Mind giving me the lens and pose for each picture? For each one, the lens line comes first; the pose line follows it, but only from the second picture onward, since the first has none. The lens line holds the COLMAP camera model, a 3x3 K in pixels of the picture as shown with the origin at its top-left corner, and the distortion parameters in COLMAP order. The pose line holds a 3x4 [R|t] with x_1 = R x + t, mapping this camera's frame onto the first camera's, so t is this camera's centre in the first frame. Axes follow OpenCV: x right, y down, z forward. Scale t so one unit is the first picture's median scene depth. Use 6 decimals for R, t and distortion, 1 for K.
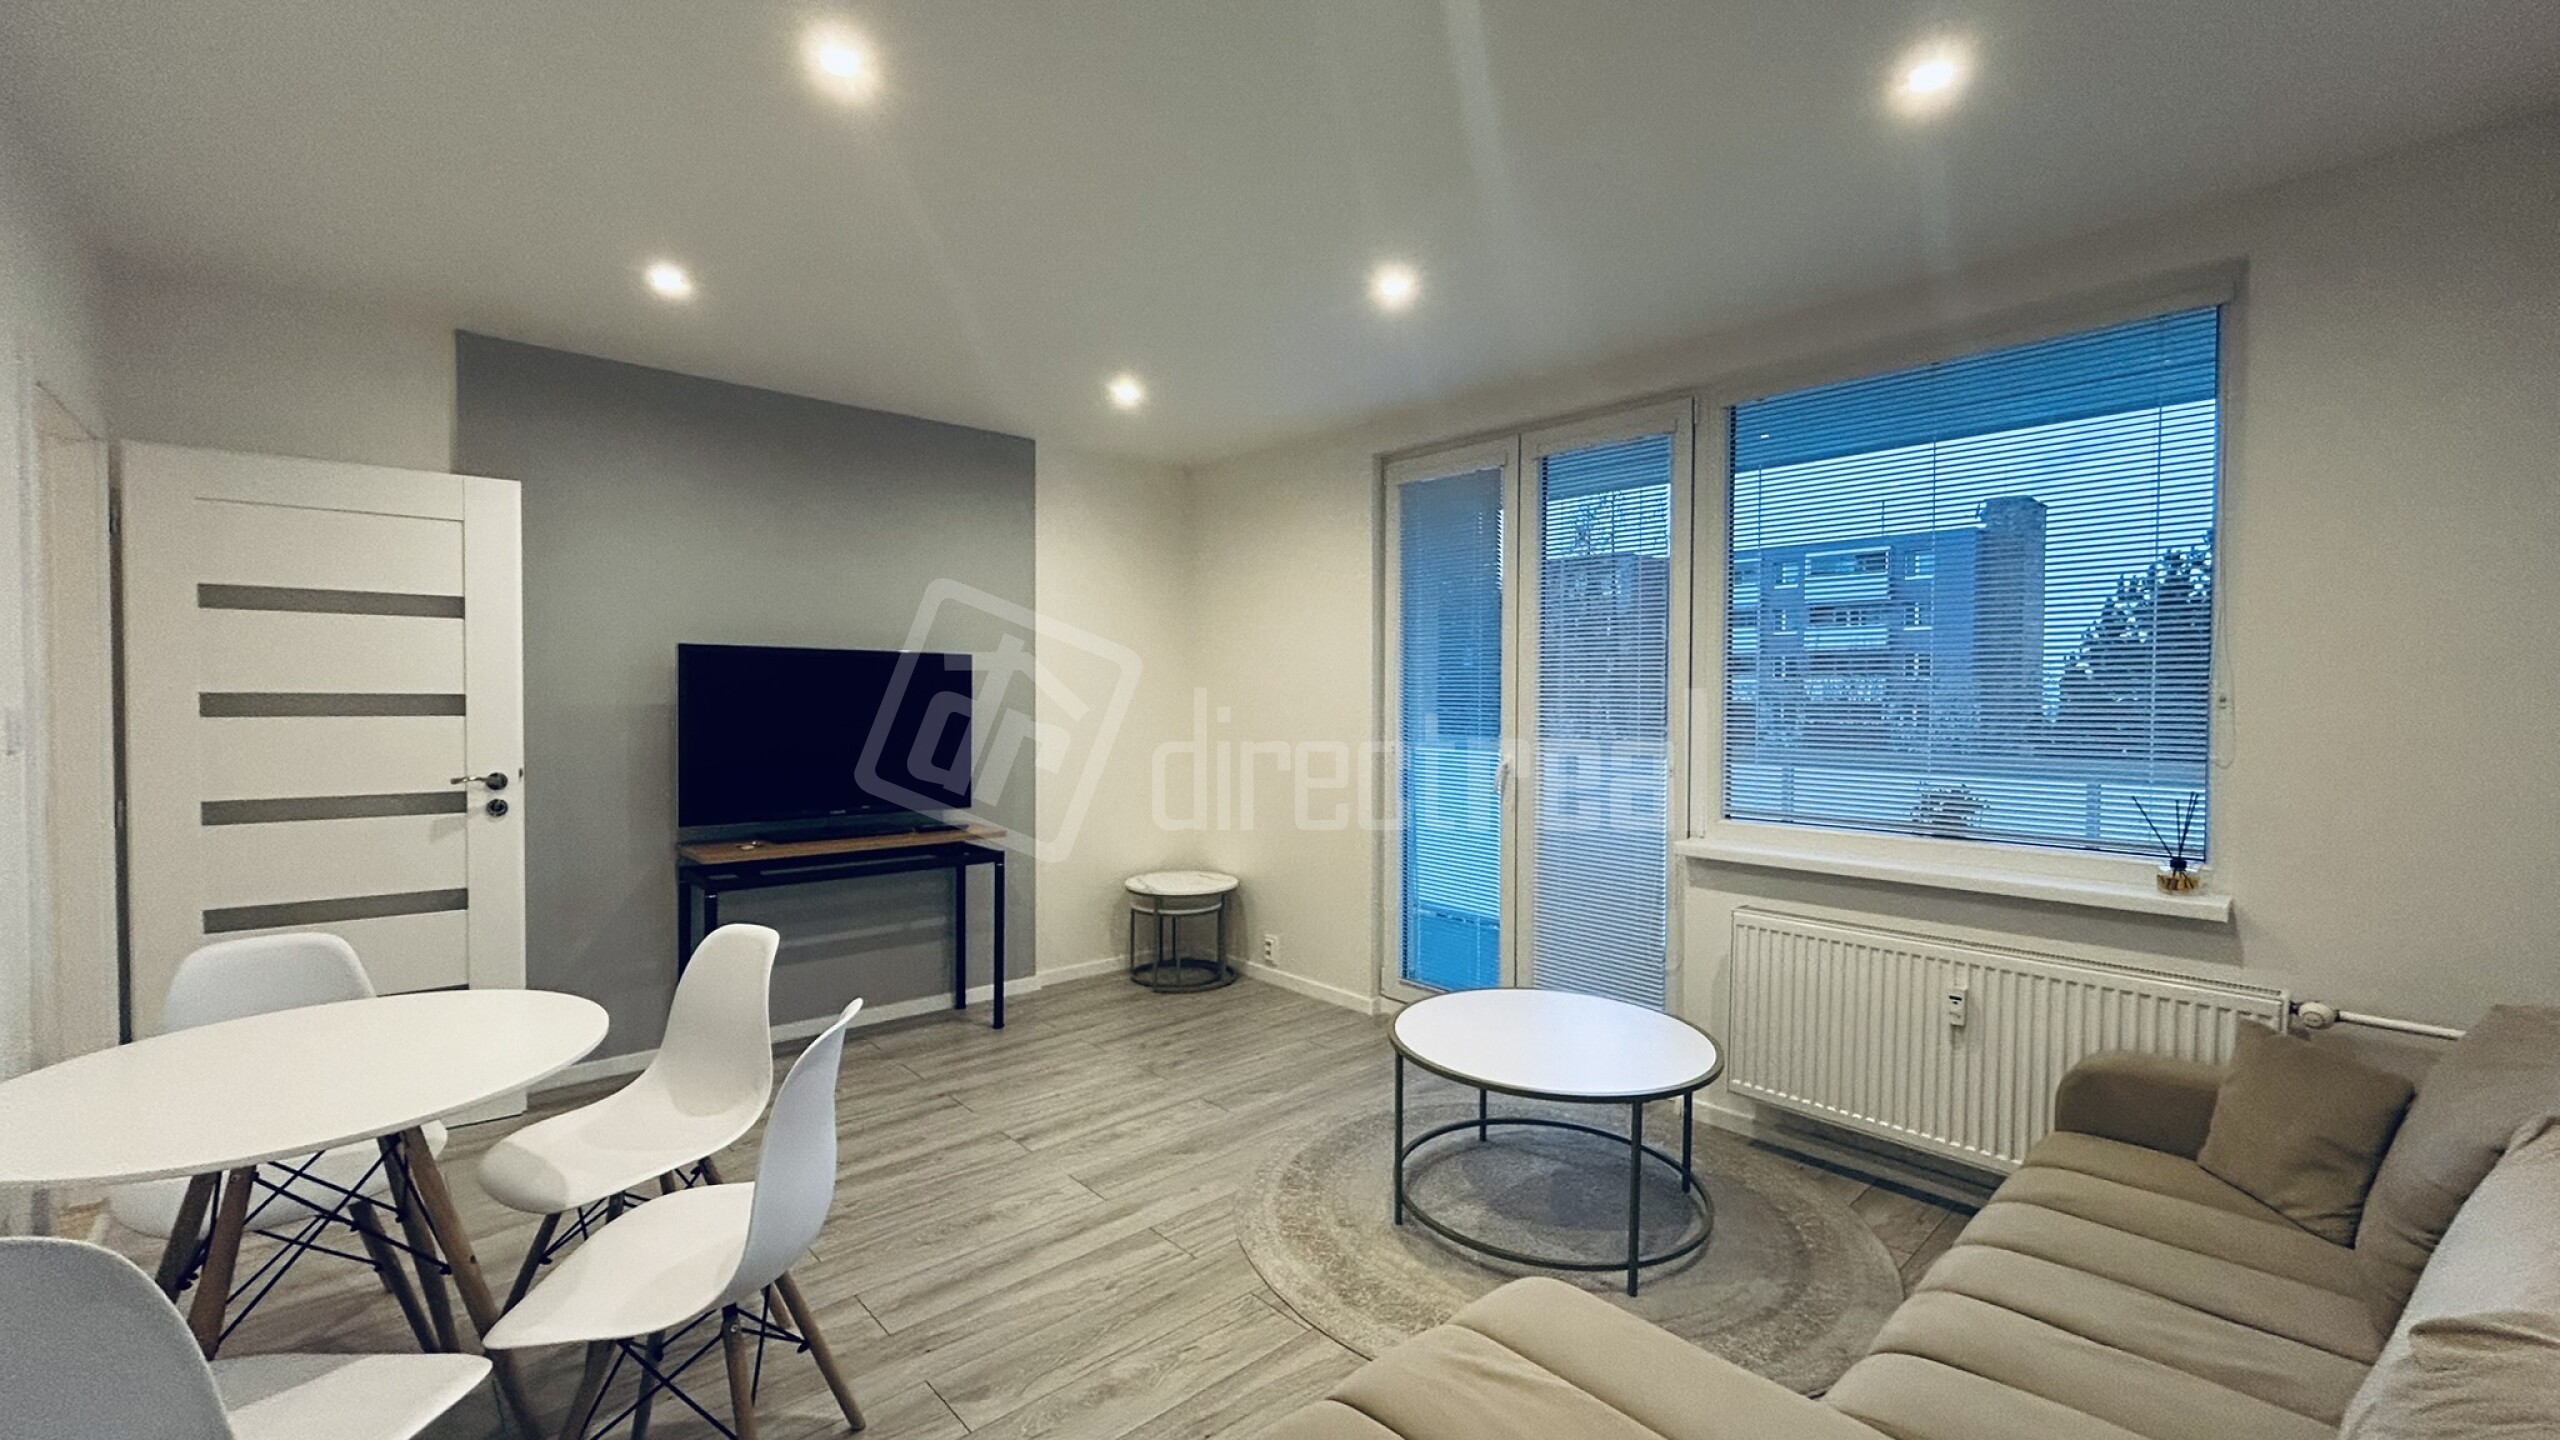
lens RADIAL K [[1040.2, 0, 1275.5], [0, 1040.2, 713.2], [0, 0, 1]] dist [-0.004316, 0.002650]
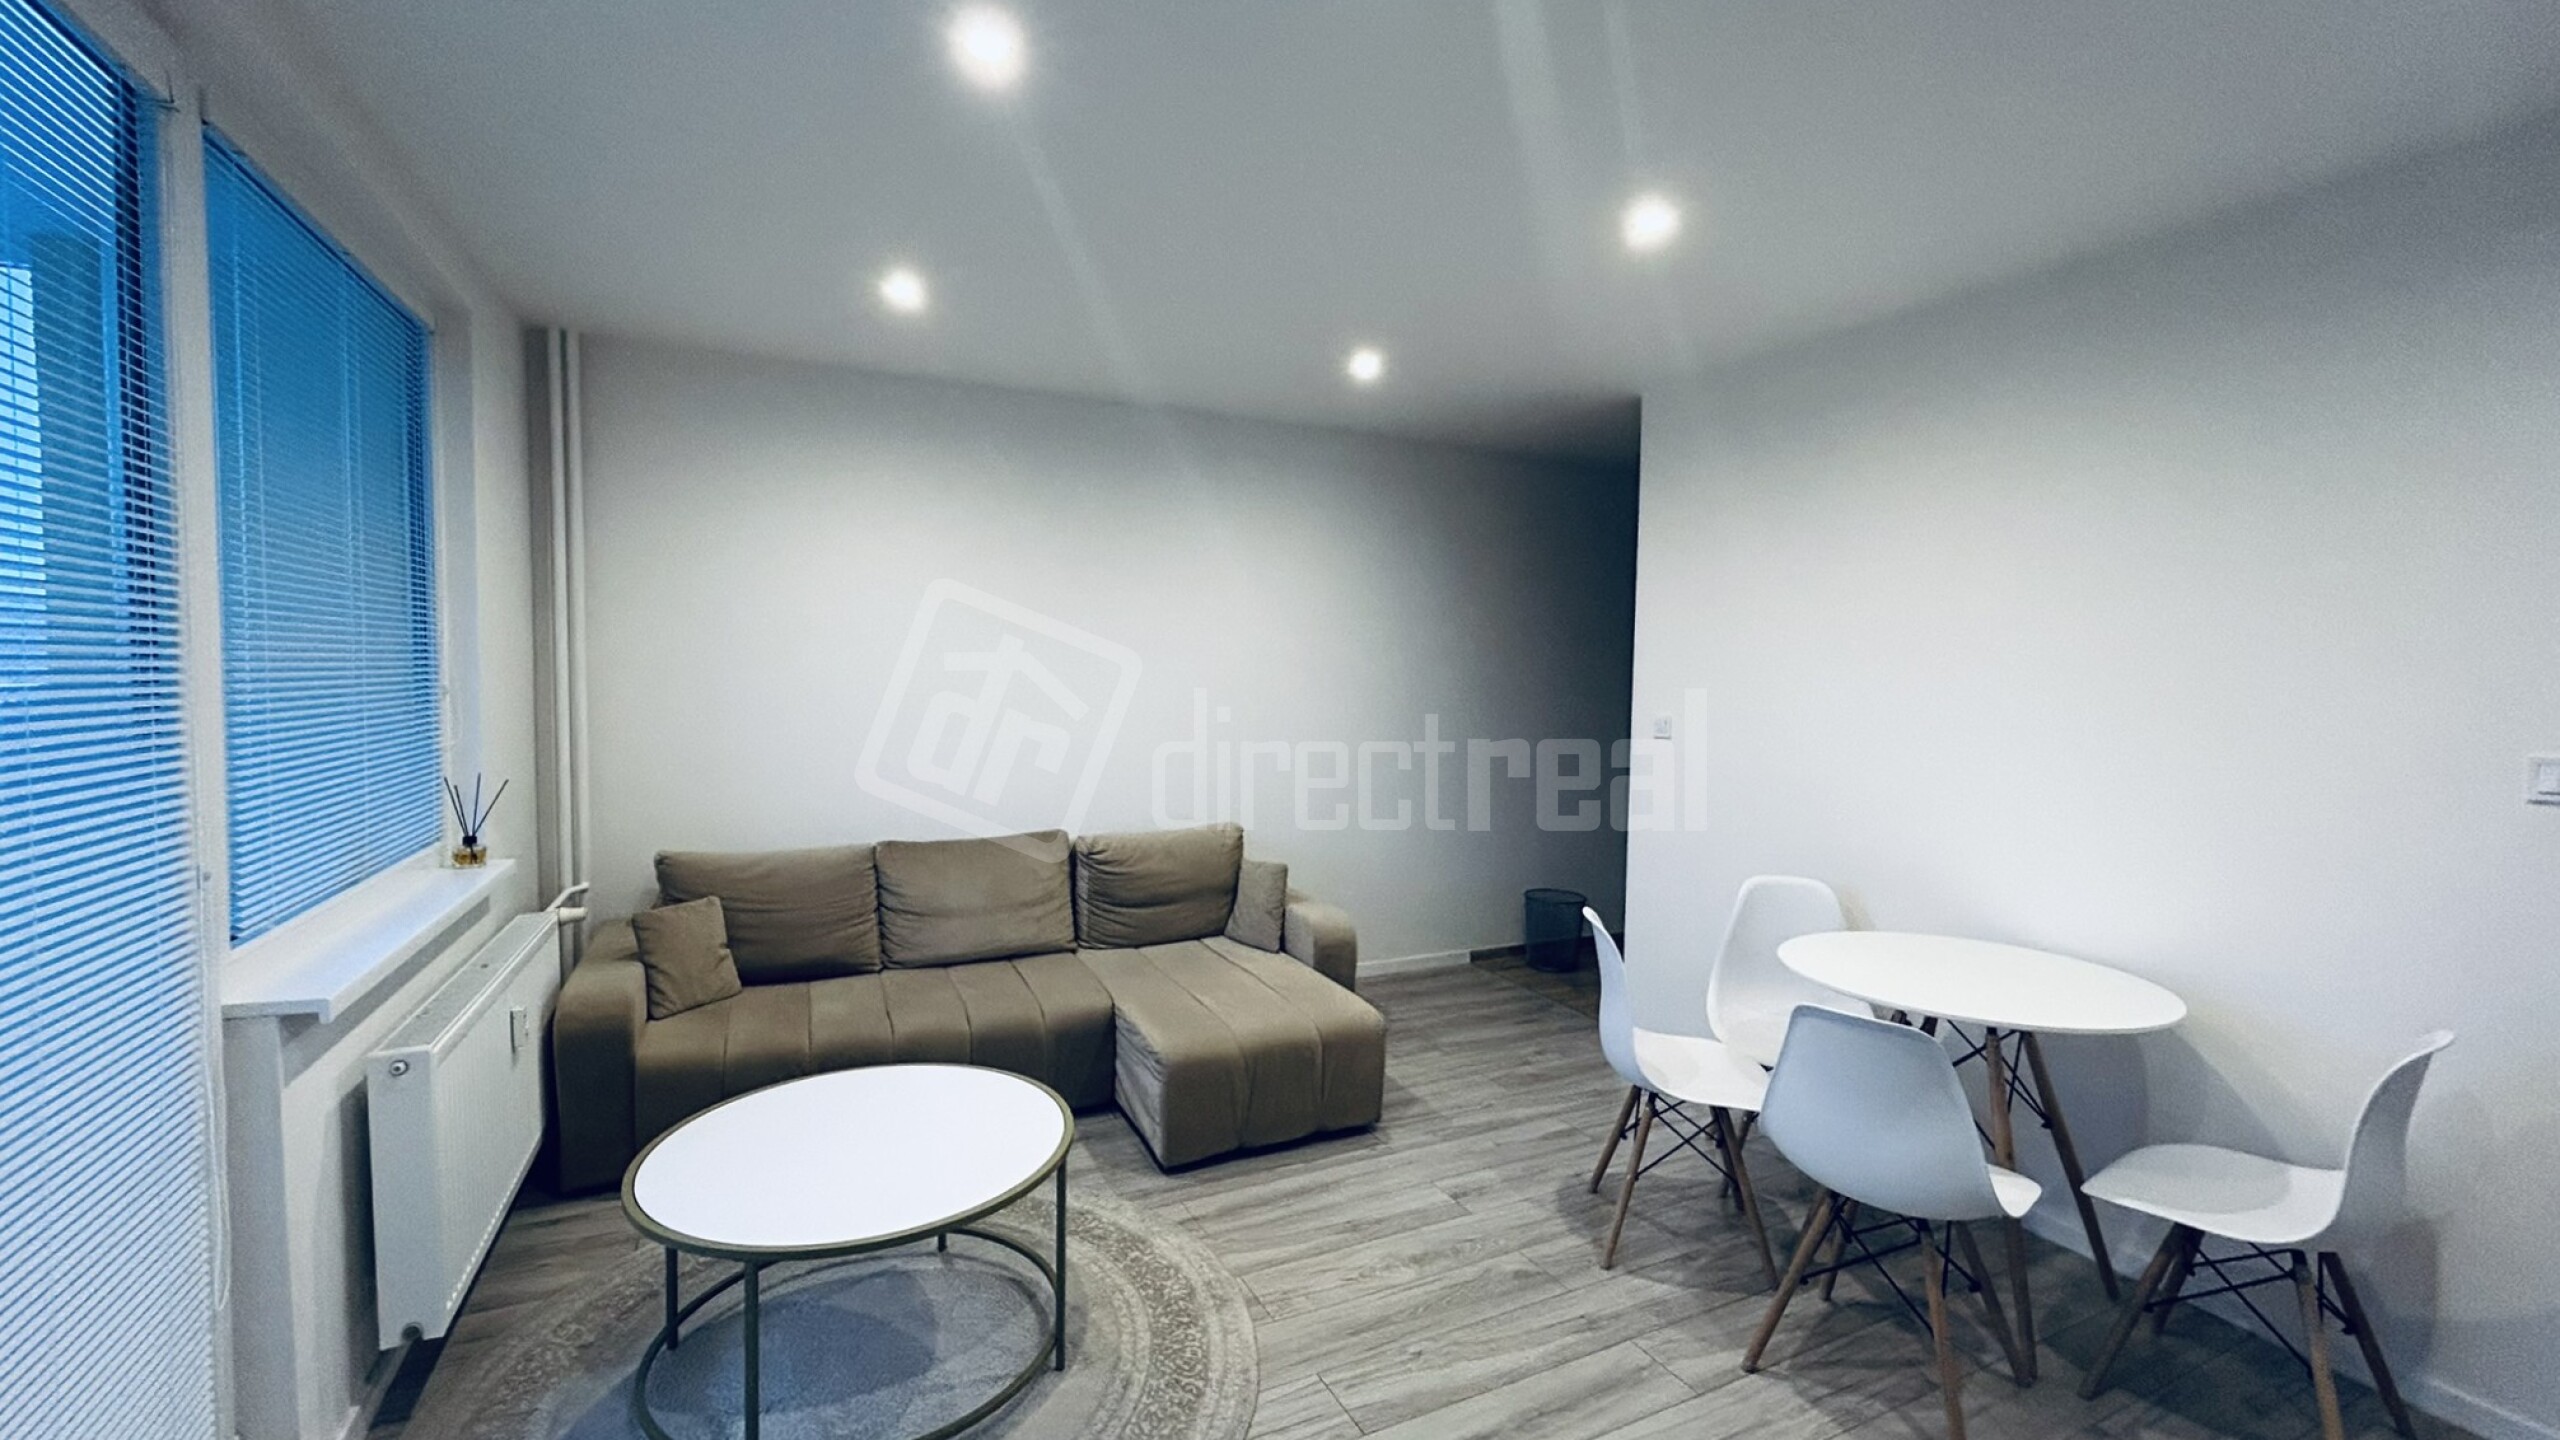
lens RADIAL K [[1040.2, 0, 1291.2], [0, 1040.2, 733.9], [0, 0, 1]] dist [-0.004316, 0.002650]
pose [[-0.963440, -0.034115, 0.265745, -0.207000], [-0.014077, 0.996936, 0.076945, -0.051096], [-0.267556, 0.070391, -0.960968, 1.399538]]
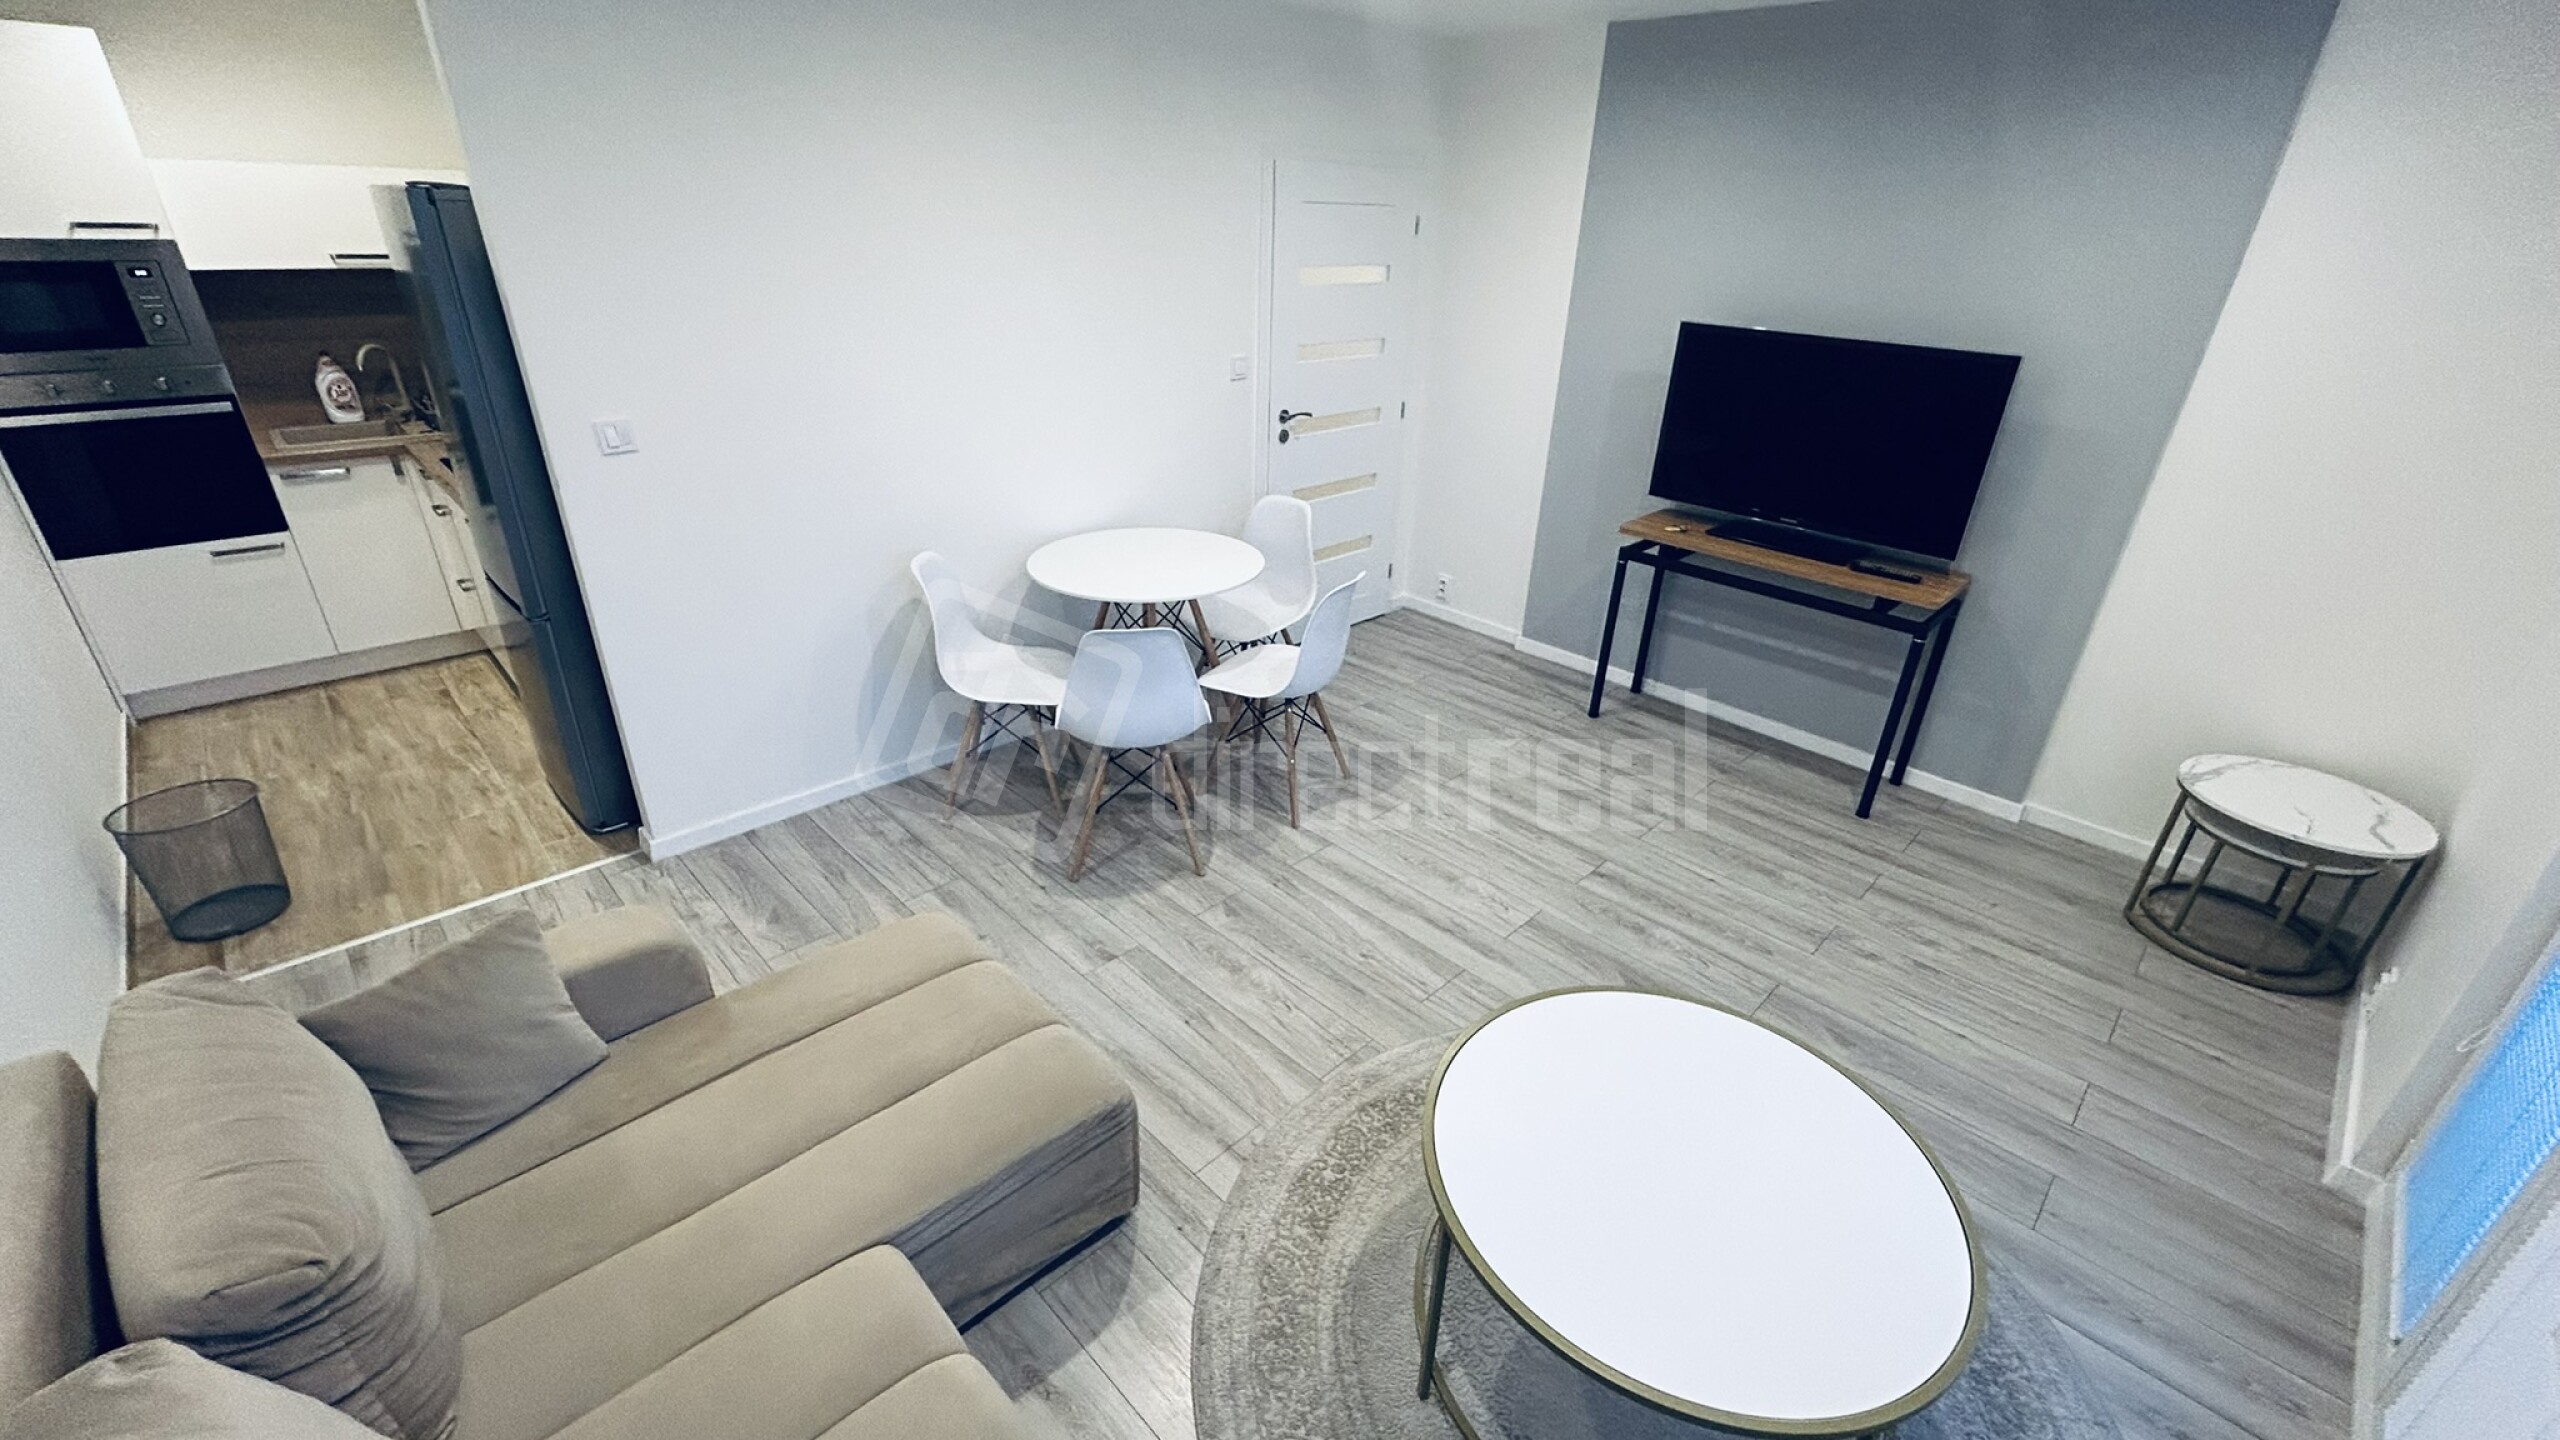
lens RADIAL K [[1040.2, 0, 1274.3], [0, 1040.2, 705.2], [0, 0, 1]] dist [-0.004316, 0.002650]
pose [[0.043683, 0.422758, -0.905189, 0.597562], [-0.047860, 0.905899, 0.420780, -0.158018], [0.997898, 0.024942, 0.059805, 0.607353]]
